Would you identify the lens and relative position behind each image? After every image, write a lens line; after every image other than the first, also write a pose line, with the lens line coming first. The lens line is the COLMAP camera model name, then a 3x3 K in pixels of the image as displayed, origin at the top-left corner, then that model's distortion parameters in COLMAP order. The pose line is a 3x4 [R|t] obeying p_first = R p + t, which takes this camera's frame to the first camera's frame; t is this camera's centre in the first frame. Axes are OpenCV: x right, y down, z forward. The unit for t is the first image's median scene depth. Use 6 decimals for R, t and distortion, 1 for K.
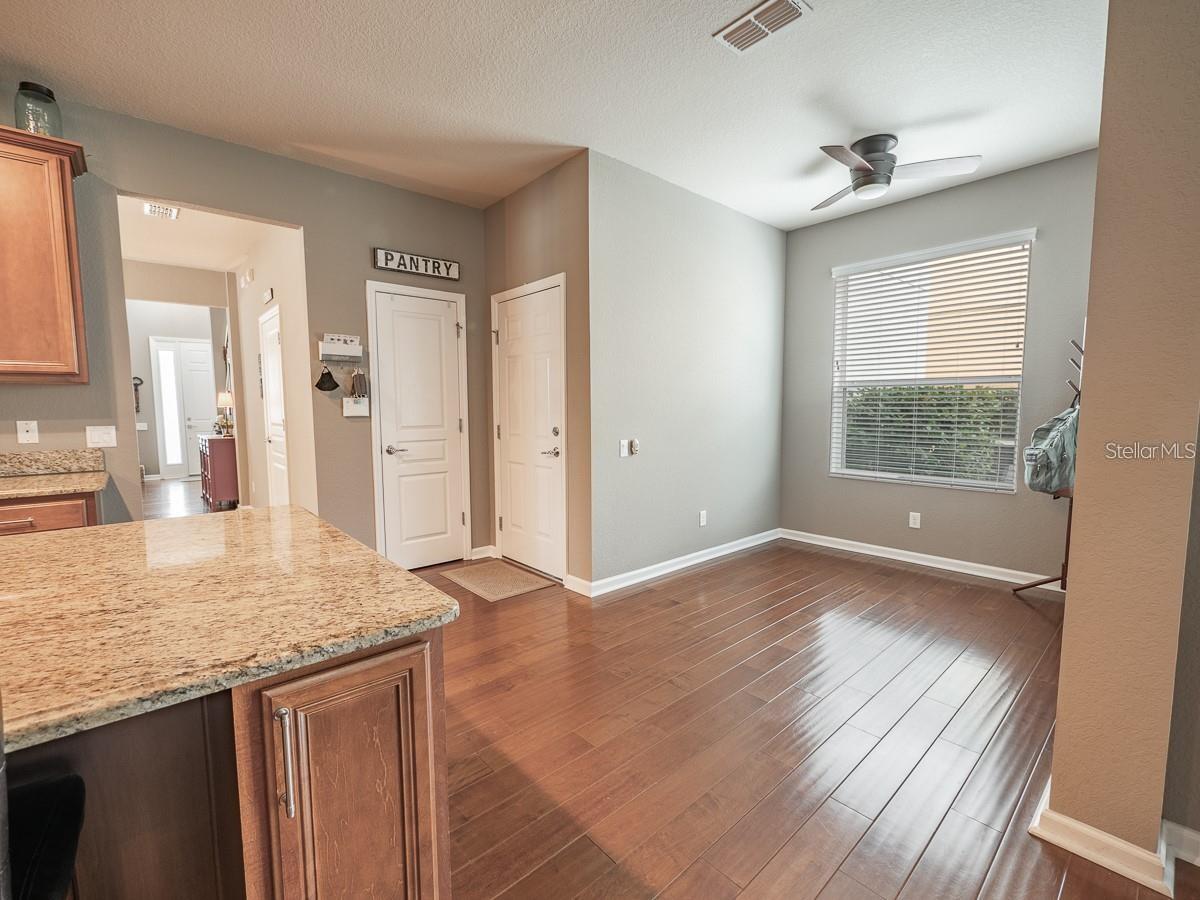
lens RADIAL K [[517.7, 0, 610.2], [0, 517.7, 450.8], [0, 0, 1]] dist [-0.003103, -0.000217]
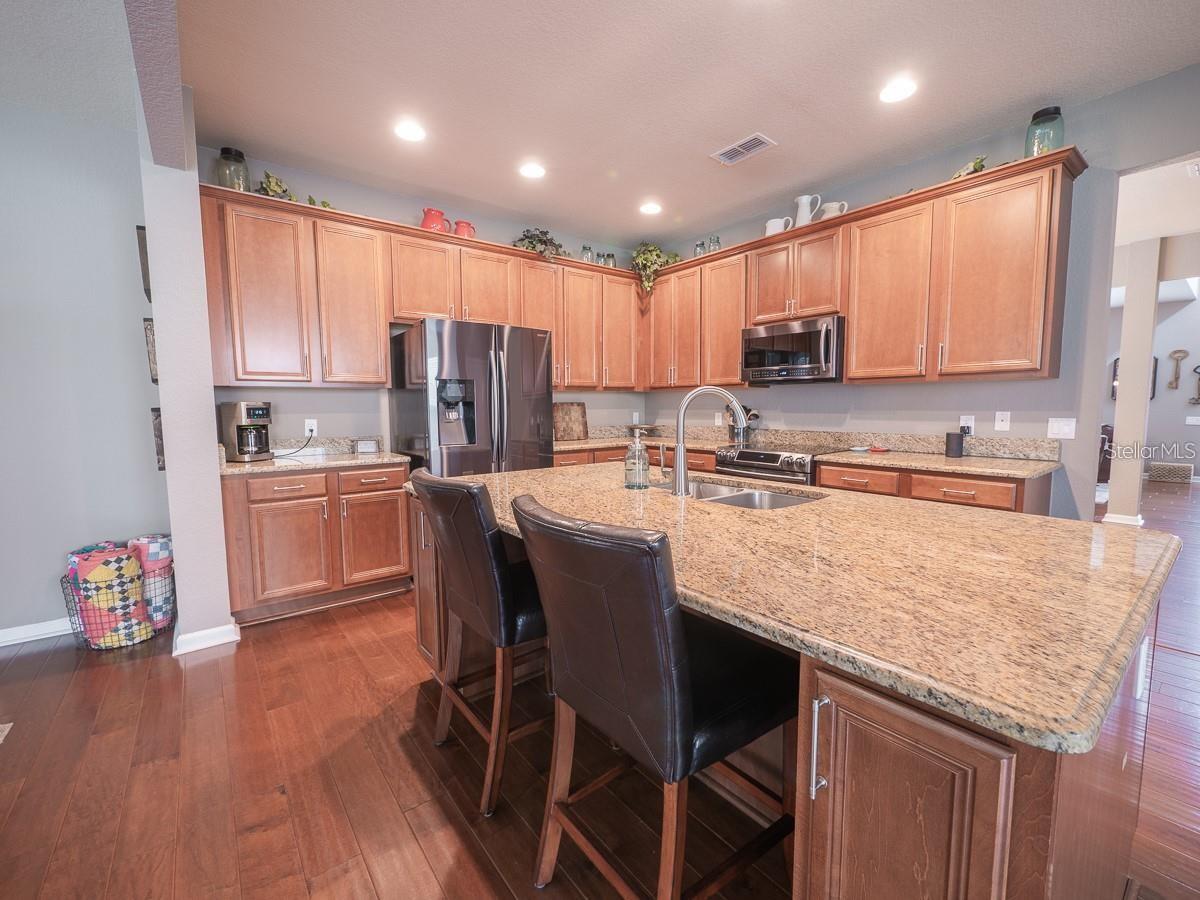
lens RADIAL K [[517.7, 0, 610.2], [0, 517.7, 450.8], [0, 0, 1]] dist [-0.003103, -0.000217]
pose [[-0.062396, 0.093997, -0.993615, 0.287974], [-0.077647, 0.992080, 0.098728, -0.042123], [0.995026, 0.083312, -0.054603, 0.457541]]
